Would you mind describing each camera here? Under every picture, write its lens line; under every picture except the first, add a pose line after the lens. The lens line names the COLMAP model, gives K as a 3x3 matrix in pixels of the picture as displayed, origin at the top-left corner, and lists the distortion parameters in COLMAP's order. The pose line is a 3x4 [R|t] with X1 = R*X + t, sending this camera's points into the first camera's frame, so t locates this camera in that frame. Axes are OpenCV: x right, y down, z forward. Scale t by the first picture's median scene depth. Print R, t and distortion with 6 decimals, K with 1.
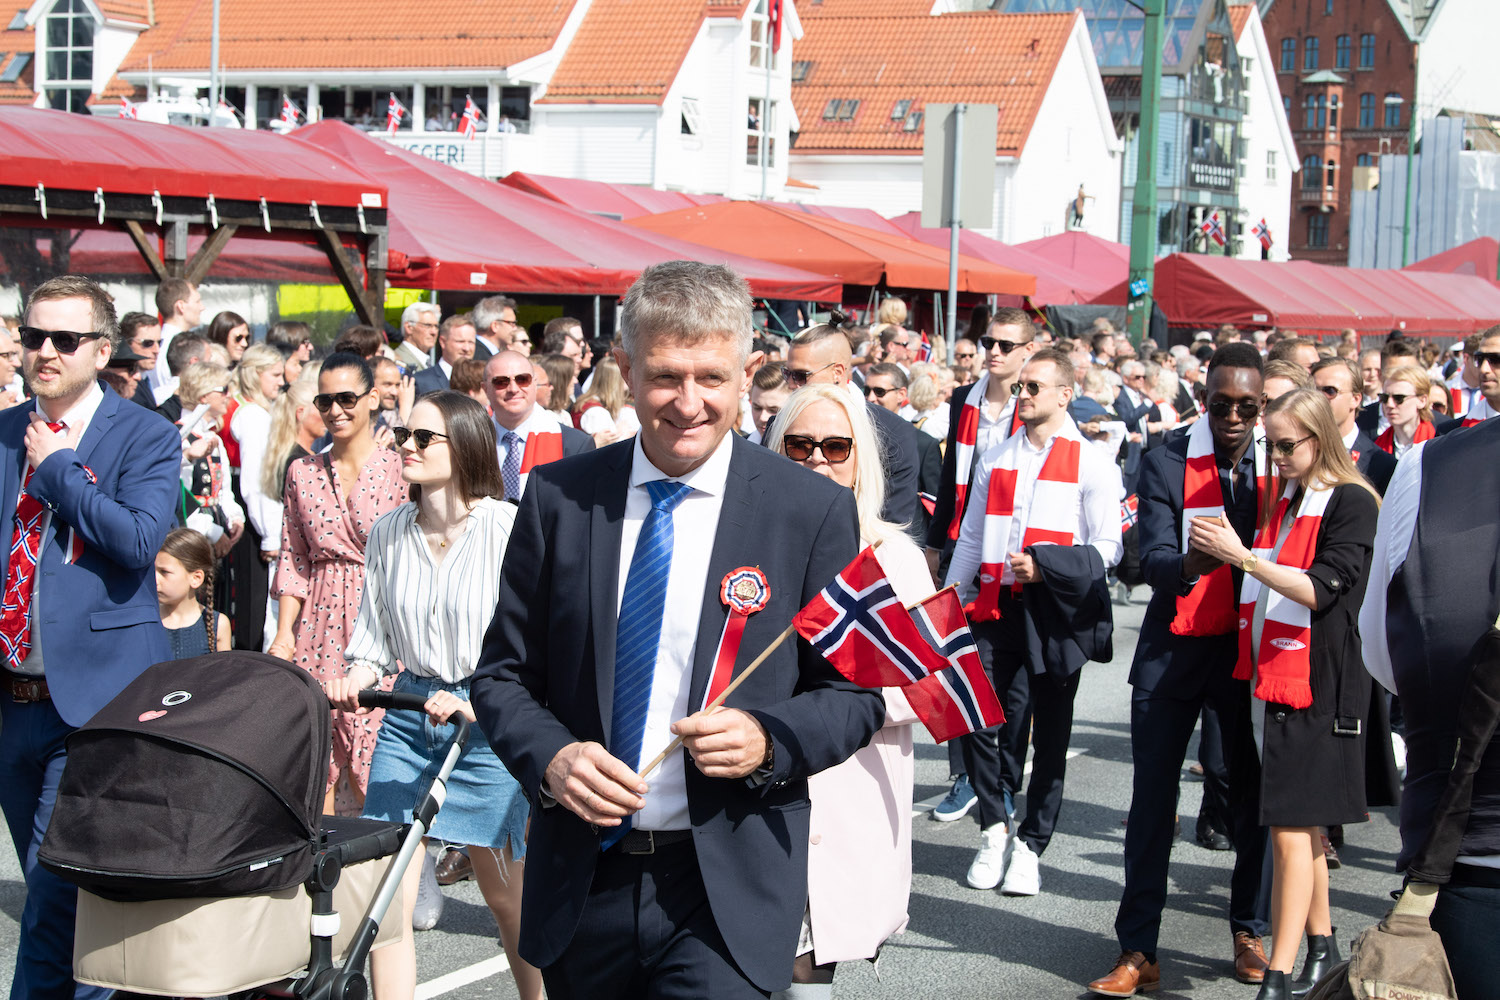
lens RADIAL K [[2991.8, 0, 750.7], [0, 2991.8, 500.6], [0, 0, 1]] dist [-0.096259, 0.000000]
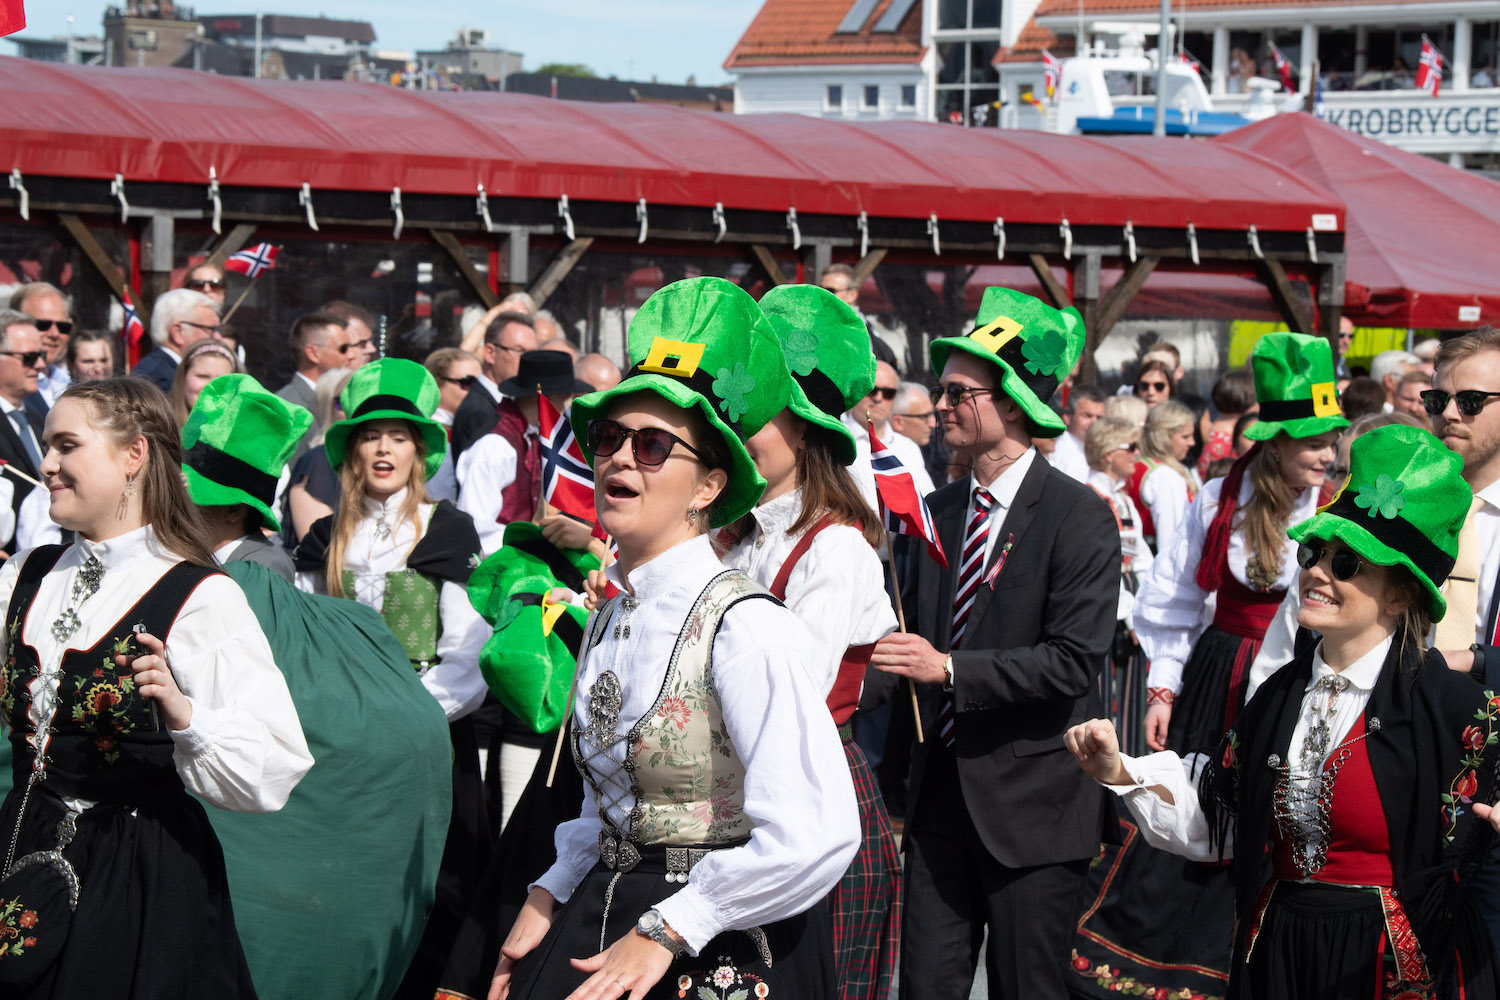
lens RADIAL K [[4507.1, 0, 749.7], [0, 4507.1, 500.3], [0, 0, 1]] dist [0.411252, 0.000000]
pose [[0.963047, 0.005489, -0.269276, 0.060256], [-0.013173, 0.999556, -0.026736, 0.012633], [0.269010, 0.029295, 0.962692, -0.260357]]
